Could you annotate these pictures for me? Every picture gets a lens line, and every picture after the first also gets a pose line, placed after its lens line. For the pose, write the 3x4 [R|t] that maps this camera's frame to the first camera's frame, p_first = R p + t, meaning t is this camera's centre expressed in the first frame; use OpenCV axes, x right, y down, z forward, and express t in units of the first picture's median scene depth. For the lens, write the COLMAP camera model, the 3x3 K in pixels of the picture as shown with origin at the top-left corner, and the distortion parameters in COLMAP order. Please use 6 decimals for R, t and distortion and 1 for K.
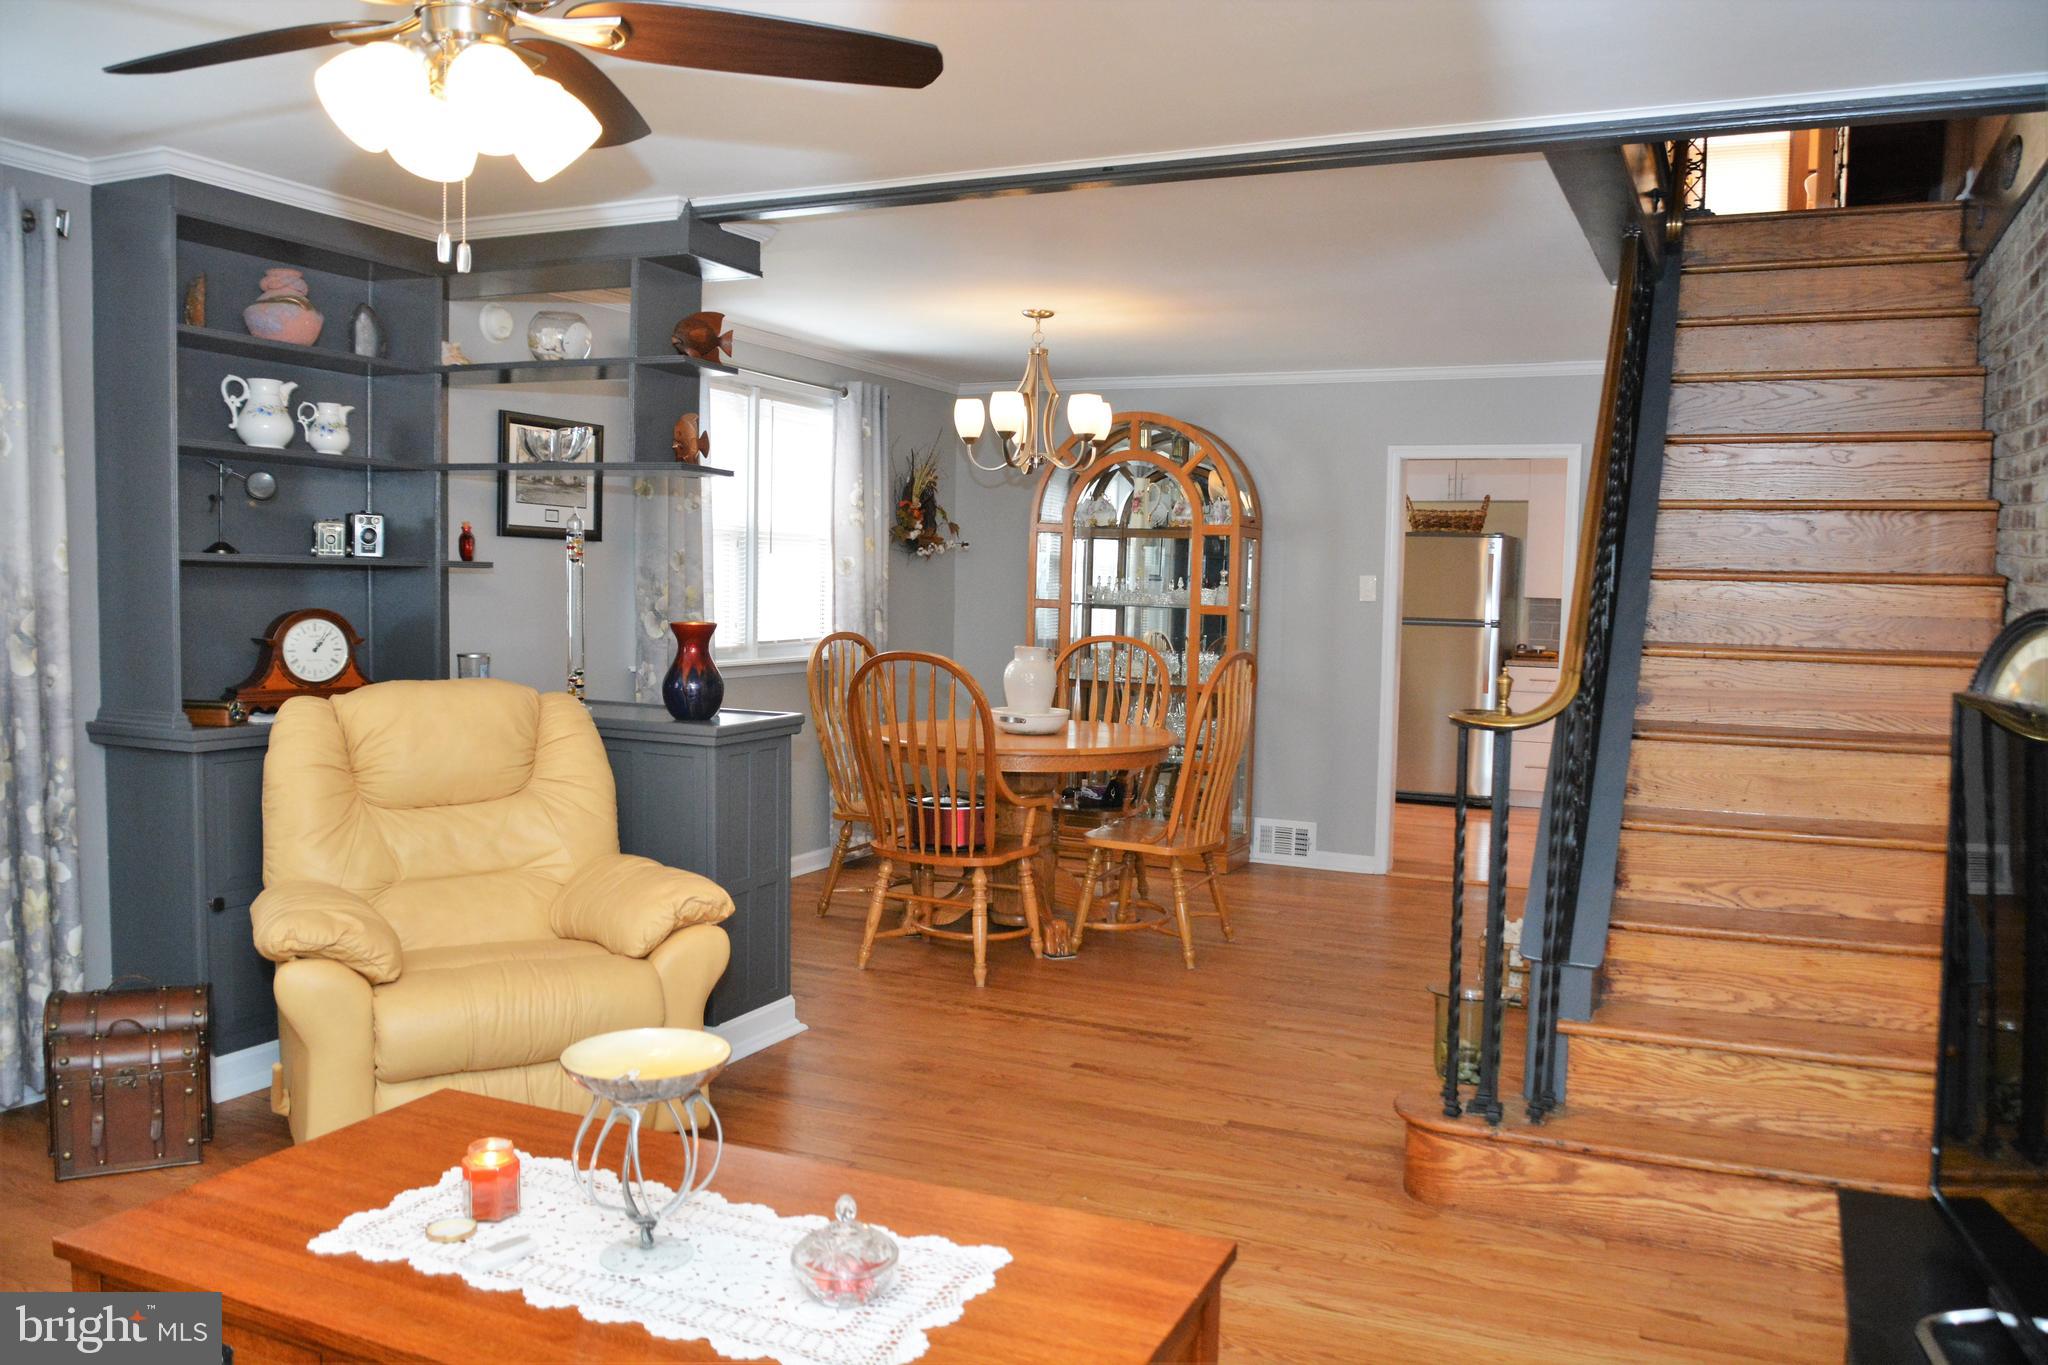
lens RADIAL K [[1592.3, 0, 1031.7], [0, 1592.3, 698.3], [0, 0, 1]] dist [-0.052864, 0.001409]
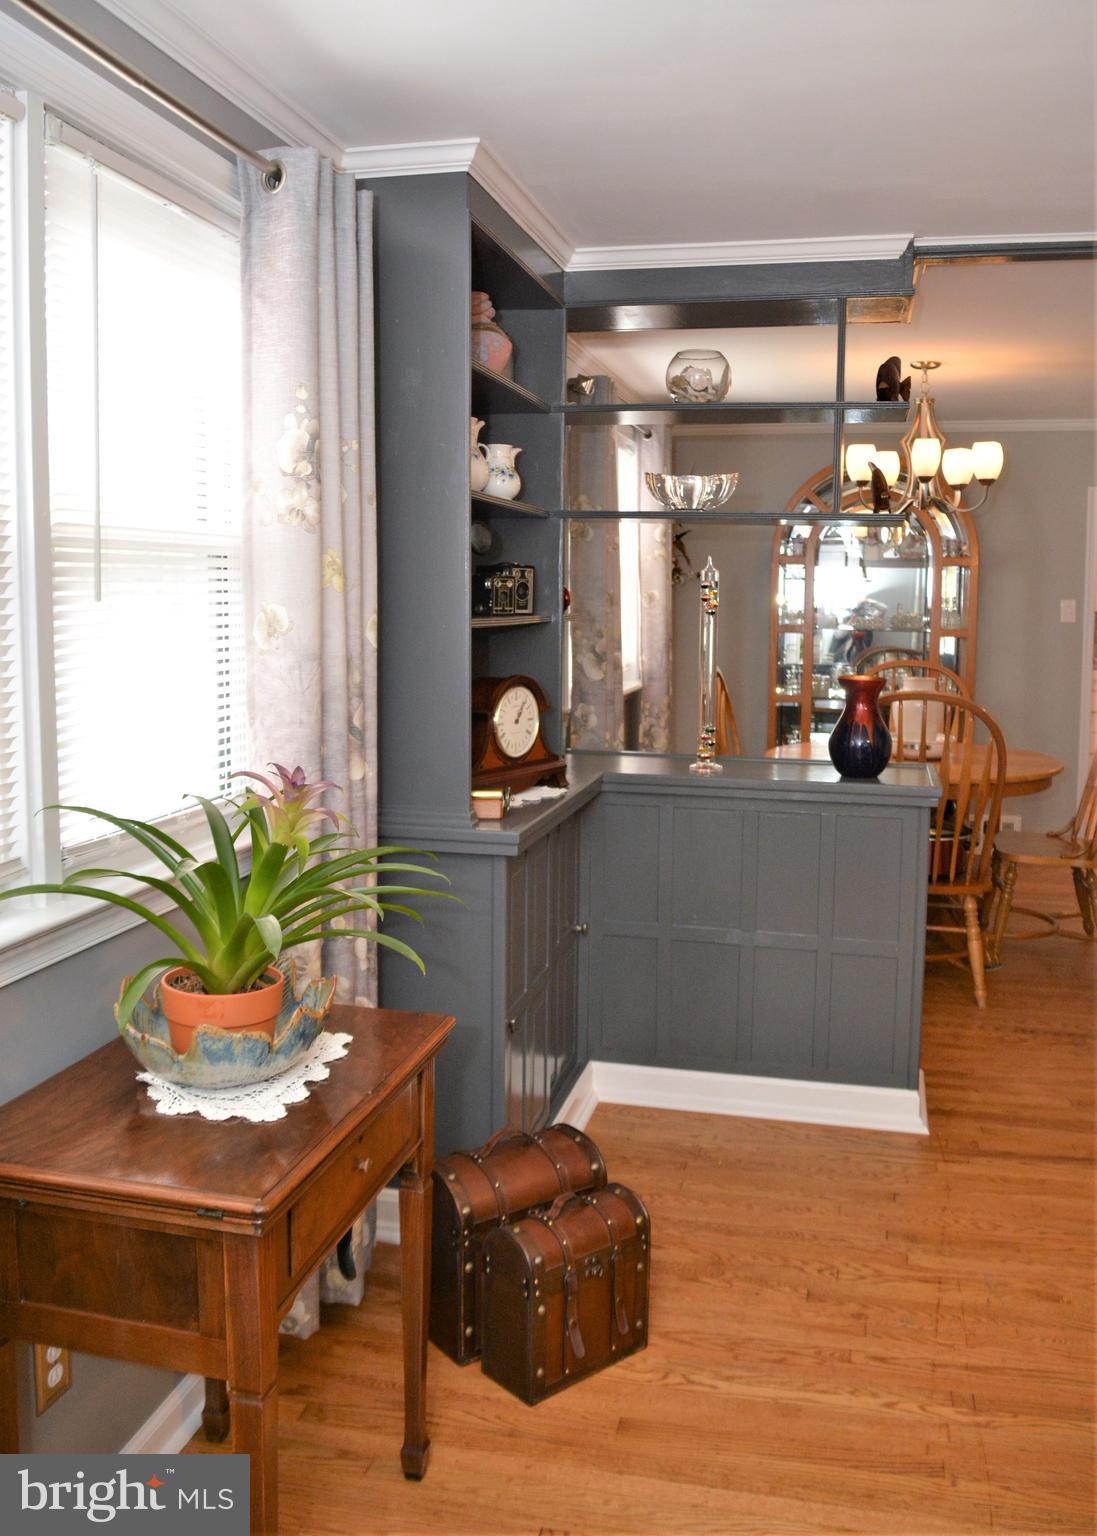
lens RADIAL K [[1290.7, 0, 545.9], [0, 1290.7, 741.5], [0, 0, 1]] dist [-0.066950, 0.017826]
pose [[0.985438, -0.034170, 0.166567, -0.482204], [0.026345, 0.998453, 0.048963, -0.046989], [-0.167982, -0.043862, 0.984814, 0.231601]]
